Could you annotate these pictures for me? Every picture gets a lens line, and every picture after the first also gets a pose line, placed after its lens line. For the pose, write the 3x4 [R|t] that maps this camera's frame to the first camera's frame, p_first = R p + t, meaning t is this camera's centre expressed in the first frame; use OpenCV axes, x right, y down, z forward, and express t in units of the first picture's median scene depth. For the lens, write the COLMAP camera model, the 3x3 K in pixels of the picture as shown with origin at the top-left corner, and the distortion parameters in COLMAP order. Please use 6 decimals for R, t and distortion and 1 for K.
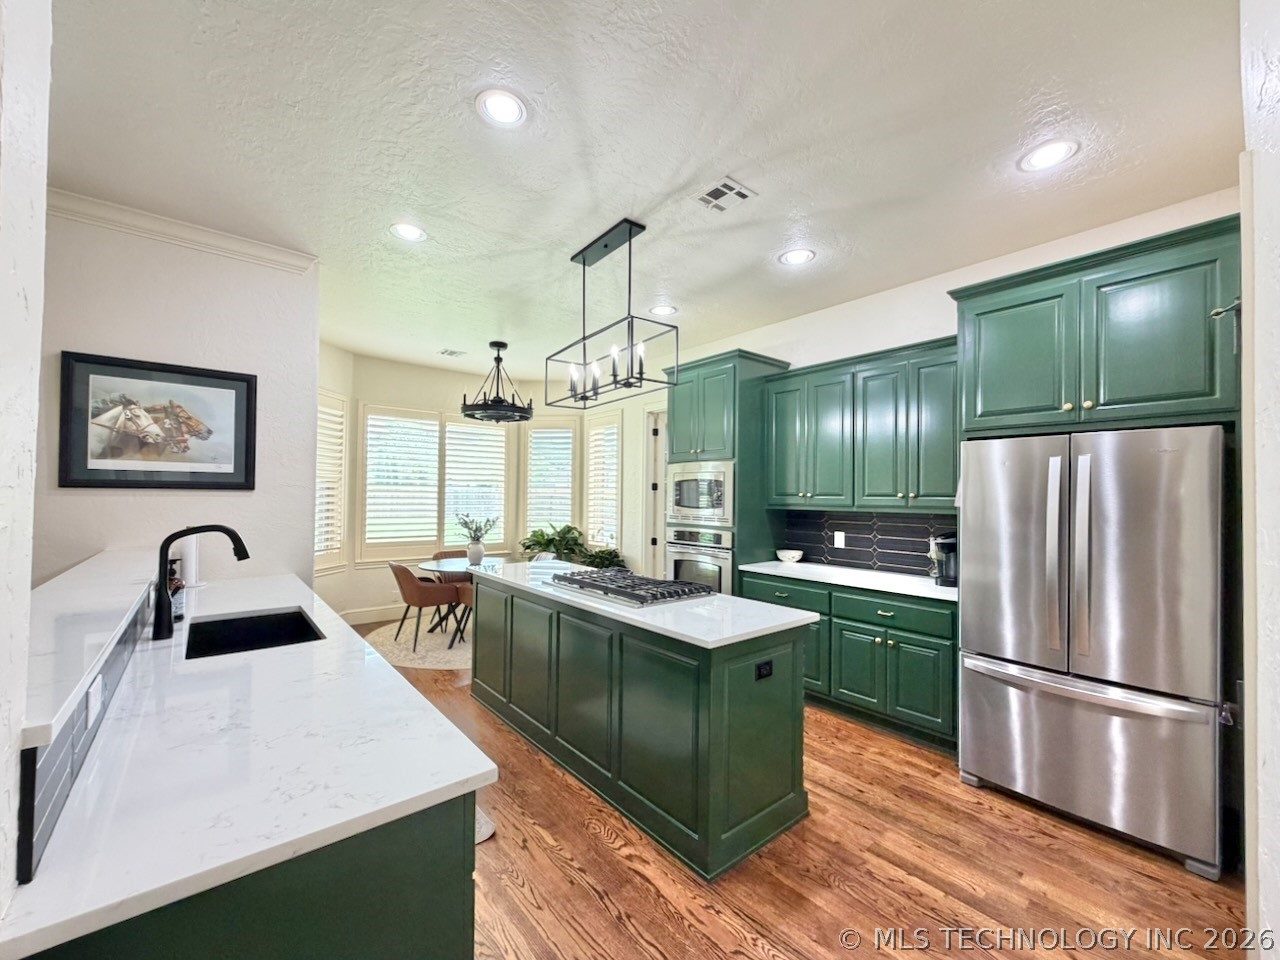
lens RADIAL K [[521.1, 0, 636.5], [0, 521.1, 487.9], [0, 0, 1]] dist [-0.000514, -0.000147]
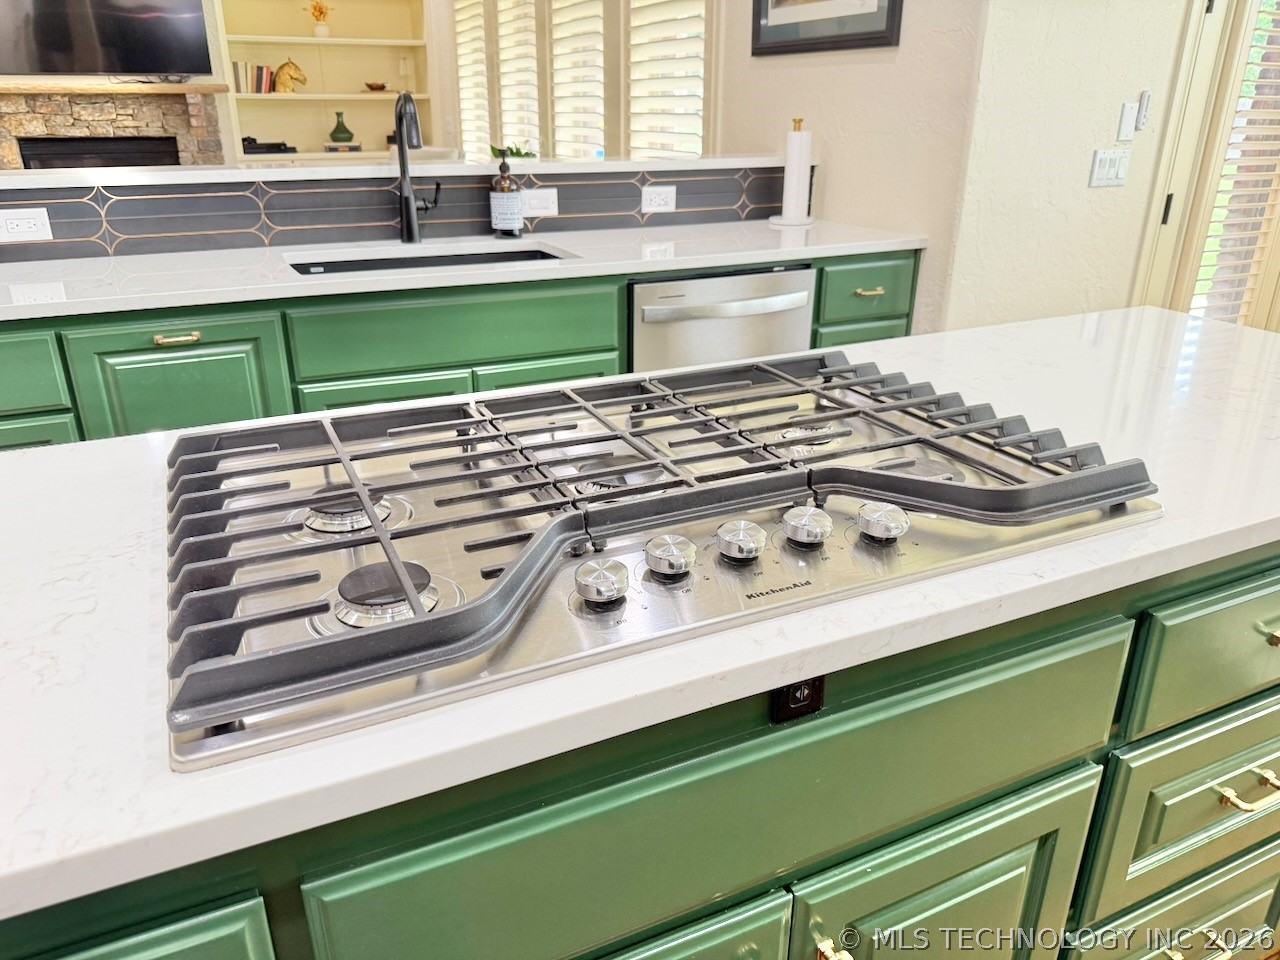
lens RADIAL K [[931.2, 0, 643.0], [0, 931.2, 493.7], [0, 0, 1]] dist [0.000316, -0.012211]
pose [[-0.239009, 0.361945, -0.901039, 0.255170], [0.009215, 0.928736, 0.370626, 0.063611], [0.970974, 0.080280, -0.225312, 0.923606]]
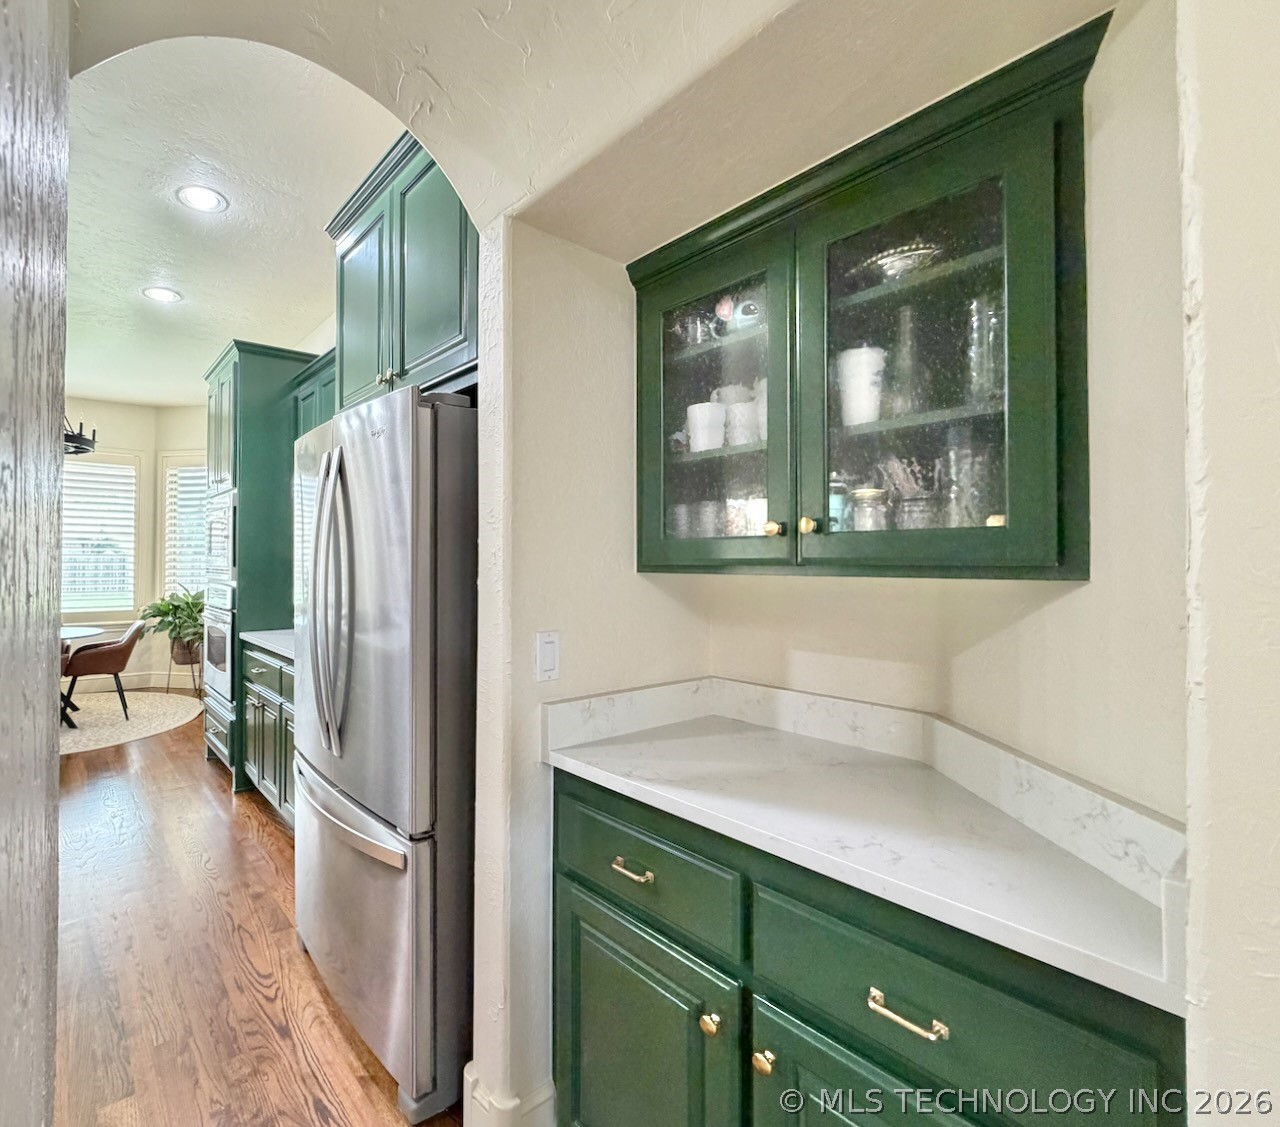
lens RADIAL K [[624.9, 0, 518.3], [0, 624.9, 557.5], [0, 0, 1]] dist [-0.022762, -0.000256]
pose [[0.998506, -0.004136, -0.054494, 0.741569], [0.004179, 0.999991, 0.000678, 0.050971], [0.054491, -0.000905, 0.998514, 0.168294]]
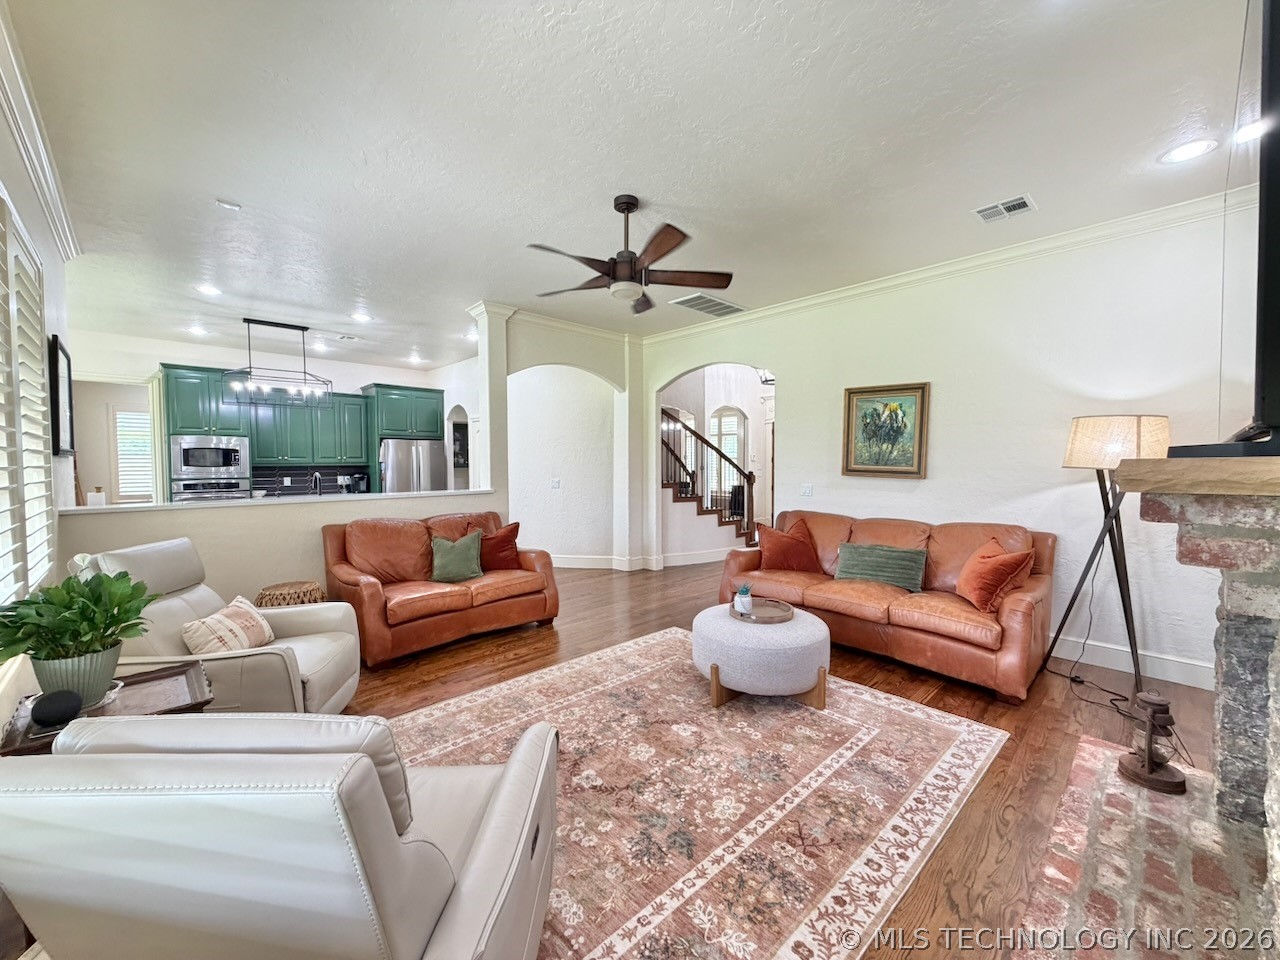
lens RADIAL K [[507.6, 0, 640.0], [0, 507.6, 480.0], [0, 0, 1]] dist [-0.000767, 0.000030]
pose [[-0.075150, -0.050908, 0.995872, -1.789414], [-0.014128, 0.998650, 0.049983, -0.016498], [-0.997072, -0.010314, -0.075768, -0.138834]]
